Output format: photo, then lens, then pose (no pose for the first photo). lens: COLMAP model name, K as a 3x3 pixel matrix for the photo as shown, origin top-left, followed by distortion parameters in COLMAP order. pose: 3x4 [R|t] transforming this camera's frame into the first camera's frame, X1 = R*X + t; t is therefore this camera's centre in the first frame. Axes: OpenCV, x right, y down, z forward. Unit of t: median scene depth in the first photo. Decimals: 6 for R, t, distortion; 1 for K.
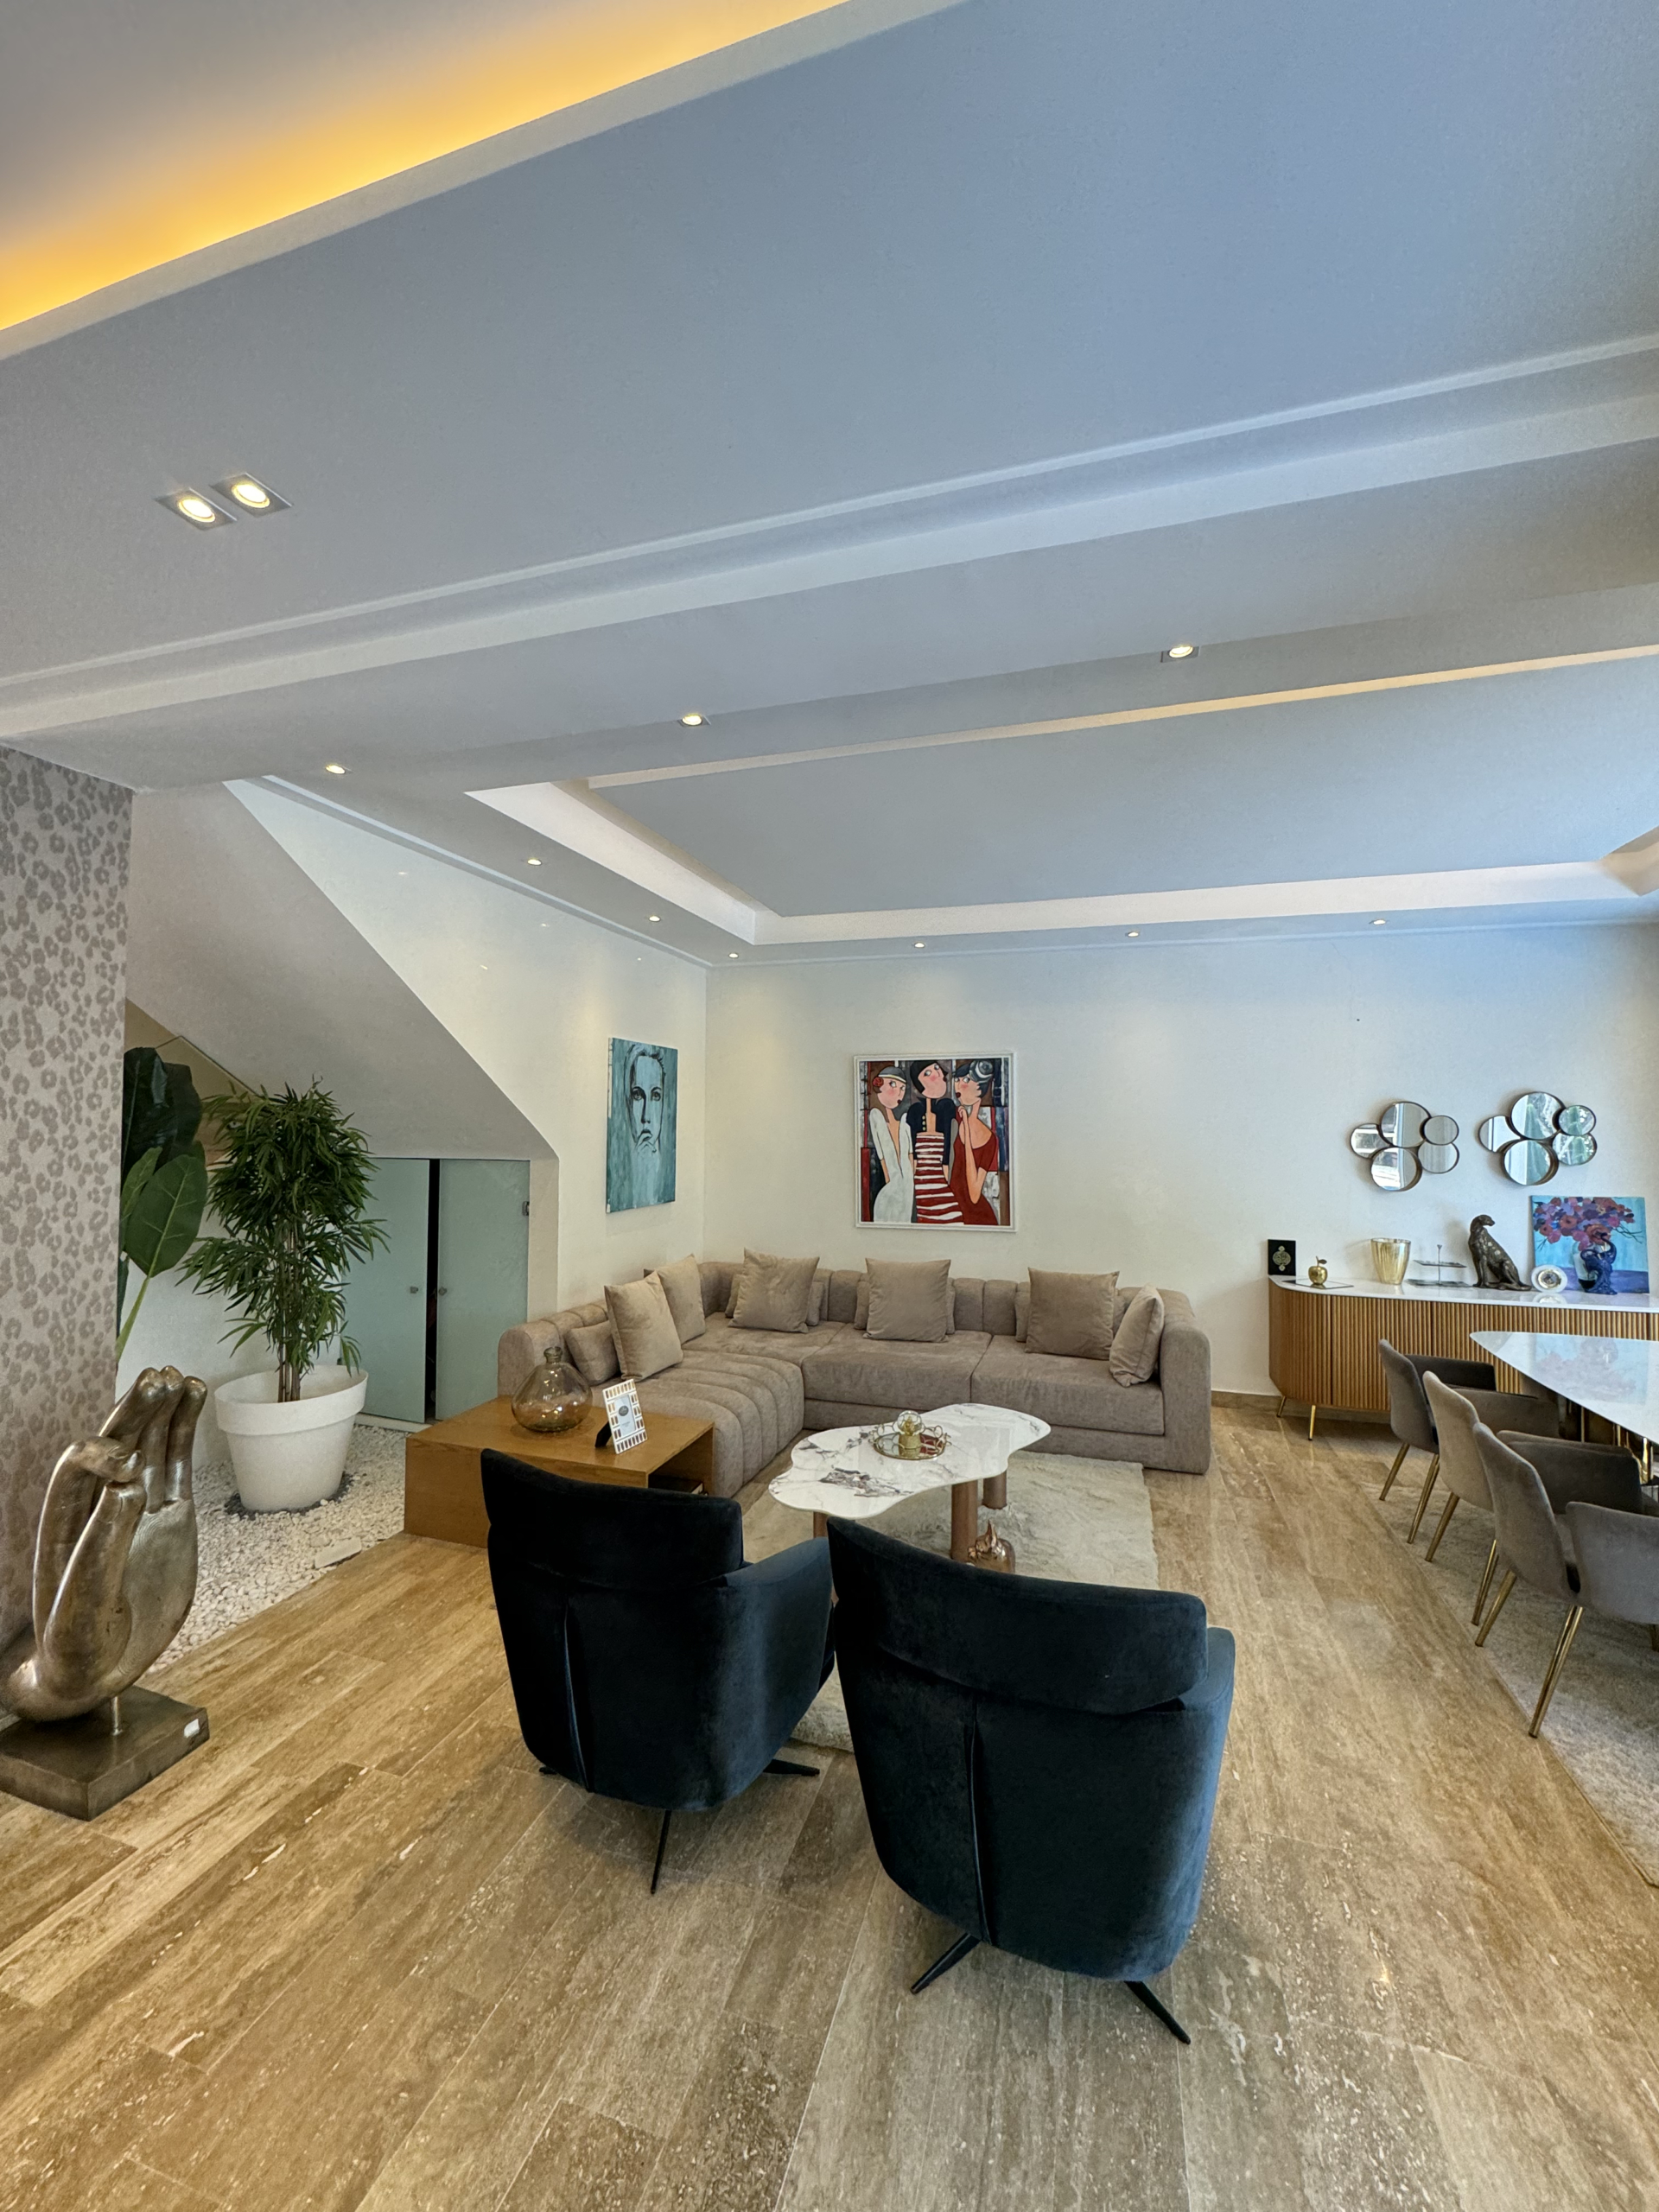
lens RADIAL K [[880.3, 0, 829.5], [0, 880.3, 1106.0], [0, 0, 1]] dist [-0.002300, 0.000305]
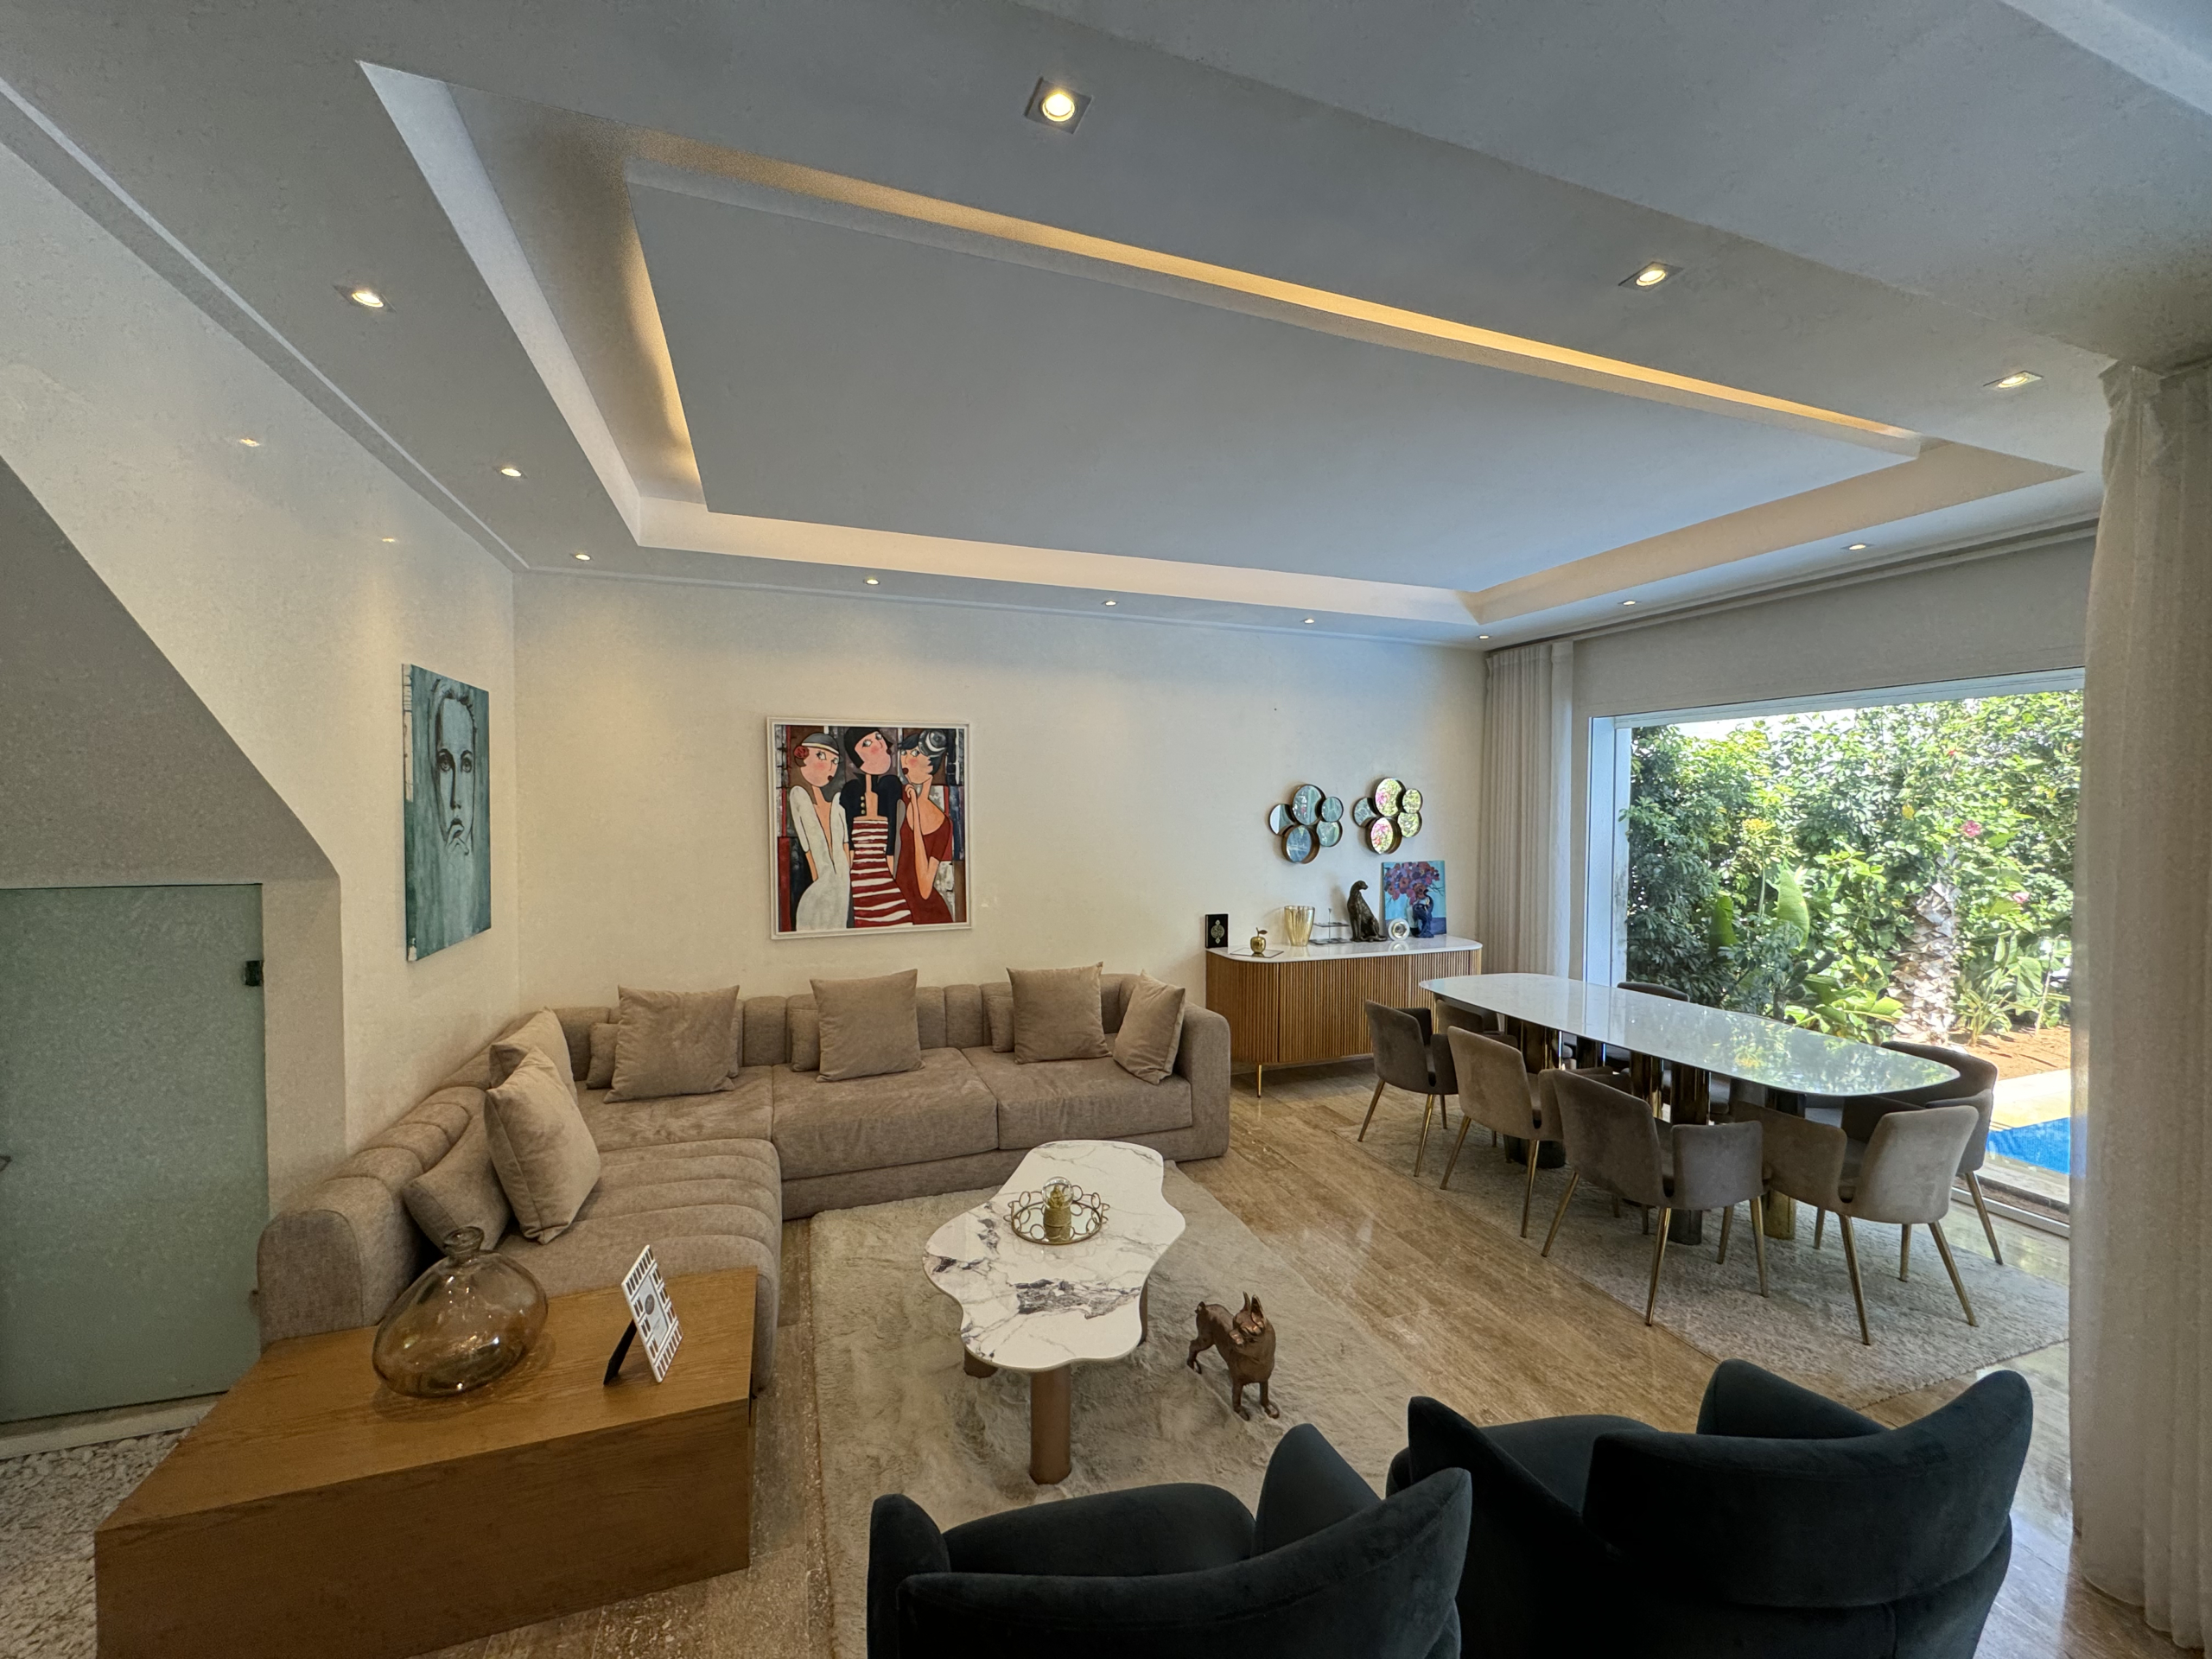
lens RADIAL K [[880.3, 0, 1106.0], [0, 880.3, 829.5], [0, 0, 1]] dist [-0.002300, 0.000305]
pose [[0.797865, -0.022596, 0.602413, -0.217933], [-0.012016, 0.998503, 0.053368, -0.004179], [-0.602717, -0.049819, 0.796398, 0.232911]]
